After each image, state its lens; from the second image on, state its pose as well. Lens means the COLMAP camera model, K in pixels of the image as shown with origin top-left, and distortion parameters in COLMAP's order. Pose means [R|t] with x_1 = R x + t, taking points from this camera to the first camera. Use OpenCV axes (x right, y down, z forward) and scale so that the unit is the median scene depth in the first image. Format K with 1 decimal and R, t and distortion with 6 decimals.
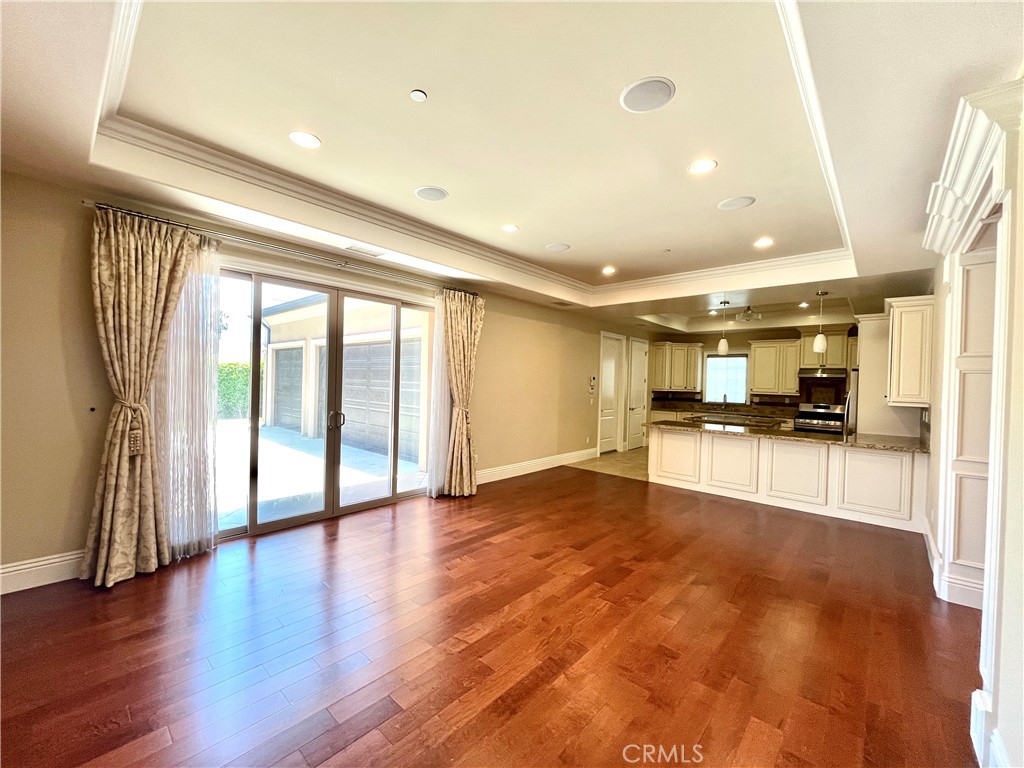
lens RADIAL K [[413.3, 0, 507.8], [0, 413.3, 385.3], [0, 0, 1]] dist [-0.002661, -0.000369]
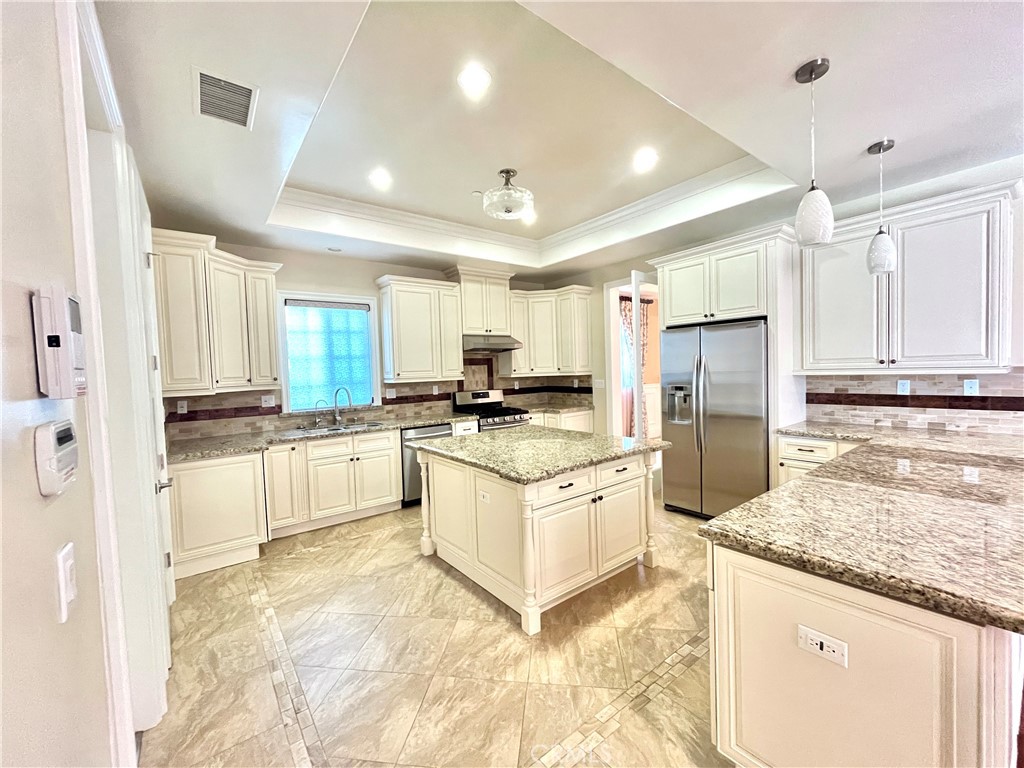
lens RADIAL K [[413.3, 0, 507.8], [0, 413.3, 385.3], [0, 0, 1]] dist [-0.002661, -0.000369]
pose [[0.175317, -0.068944, 0.982095, 0.121914], [0.051124, 0.996837, 0.060853, -0.000210], [-0.983184, 0.039540, 0.178287, 0.773136]]
